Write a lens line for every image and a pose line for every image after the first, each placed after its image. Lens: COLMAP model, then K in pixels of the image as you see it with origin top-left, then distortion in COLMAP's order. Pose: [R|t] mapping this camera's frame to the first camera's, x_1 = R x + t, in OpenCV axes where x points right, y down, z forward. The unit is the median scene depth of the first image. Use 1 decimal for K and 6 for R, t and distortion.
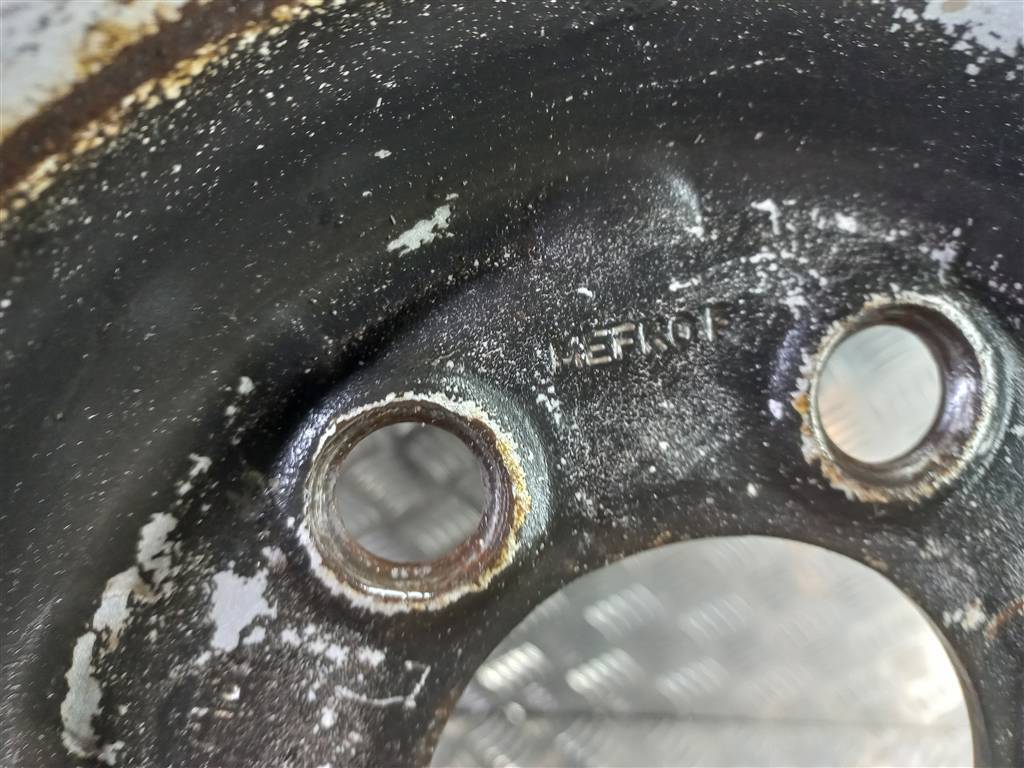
lens RADIAL K [[761.5, 0, 512.0], [0, 761.5, 384.0], [0, 0, 1]] dist [0.002794, -0.057342]
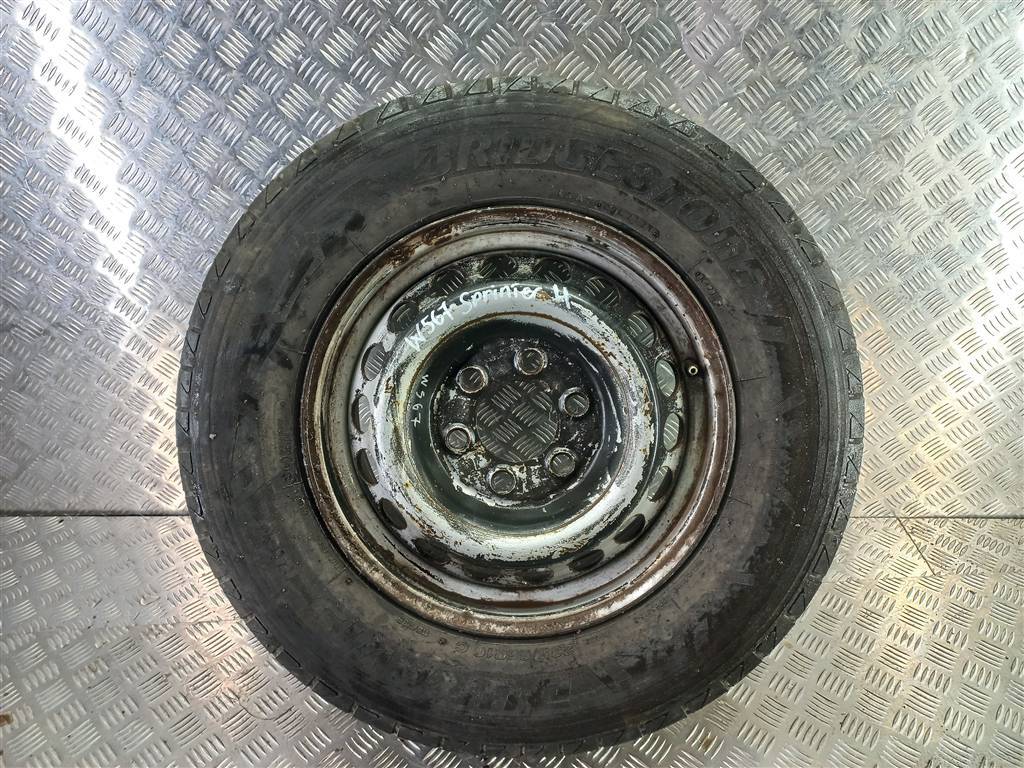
lens RADIAL K [[732.2, 0, 515.9], [0, 732.2, 367.4], [0, 0, 1]] dist [0.056511, -0.115914]
pose [[0.983001, -0.108711, -0.147959, 1.524967], [0.100279, 0.992942, -0.063323, 0.567844], [0.153799, 0.047409, 0.986964, -6.755594]]
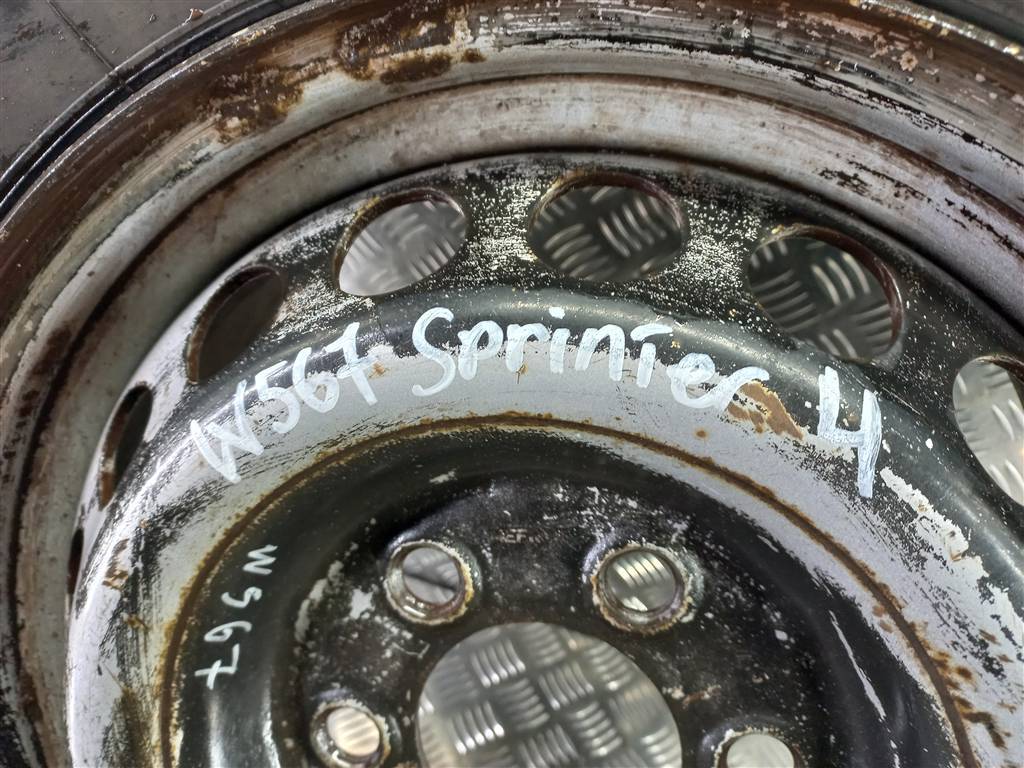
lens RADIAL K [[732.2, 0, 515.9], [0, 732.2, 367.4], [0, 0, 1]] dist [0.056511, -0.115914]
pose [[0.939772, 0.164697, -0.299504, 0.721939], [-0.134224, 0.983687, 0.119764, -0.832082], [0.314343, -0.072350, 0.946548, -1.093831]]
